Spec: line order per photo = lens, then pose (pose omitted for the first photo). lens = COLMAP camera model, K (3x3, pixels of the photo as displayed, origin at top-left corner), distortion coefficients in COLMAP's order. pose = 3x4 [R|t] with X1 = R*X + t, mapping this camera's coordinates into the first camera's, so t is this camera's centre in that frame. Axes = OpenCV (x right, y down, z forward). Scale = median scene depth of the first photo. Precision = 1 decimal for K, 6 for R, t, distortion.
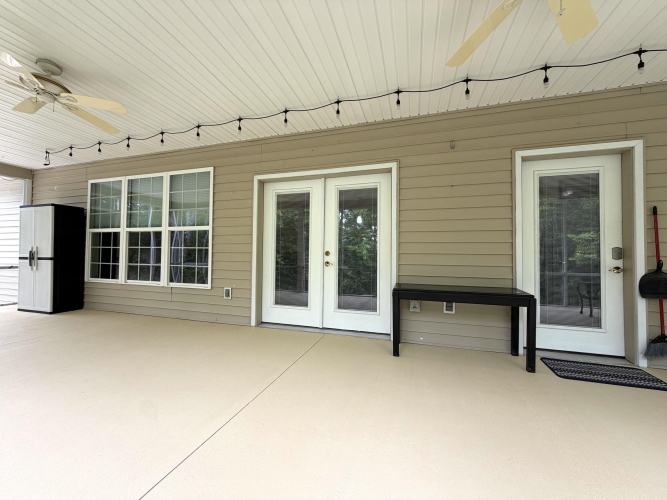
lens RADIAL K [[253.2, 0, 336.7], [0, 253.2, 234.5], [0, 0, 1]] dist [-0.000381, -0.000037]
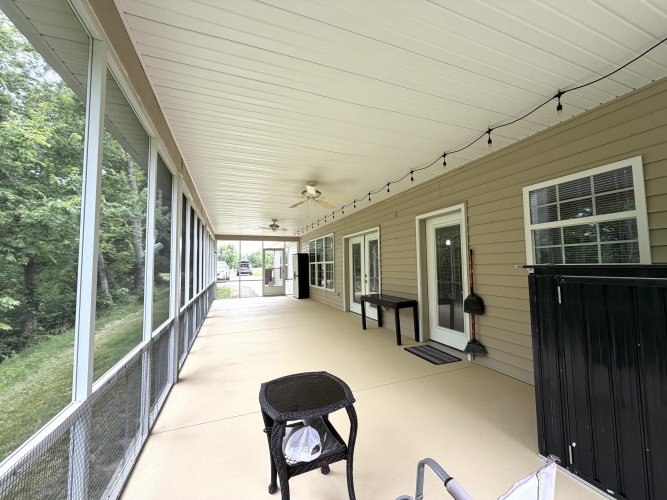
lens RADIAL K [[268.6, 0, 333.5], [0, 268.6, 250.0], [0, 0, 1]] dist [0.002484, 0.000237]
pose [[0.615203, -0.040499, -0.787328, 0.936649], [0.006725, 0.998913, -0.046128, -0.018422], [0.788340, 0.023083, 0.614807, -0.260147]]
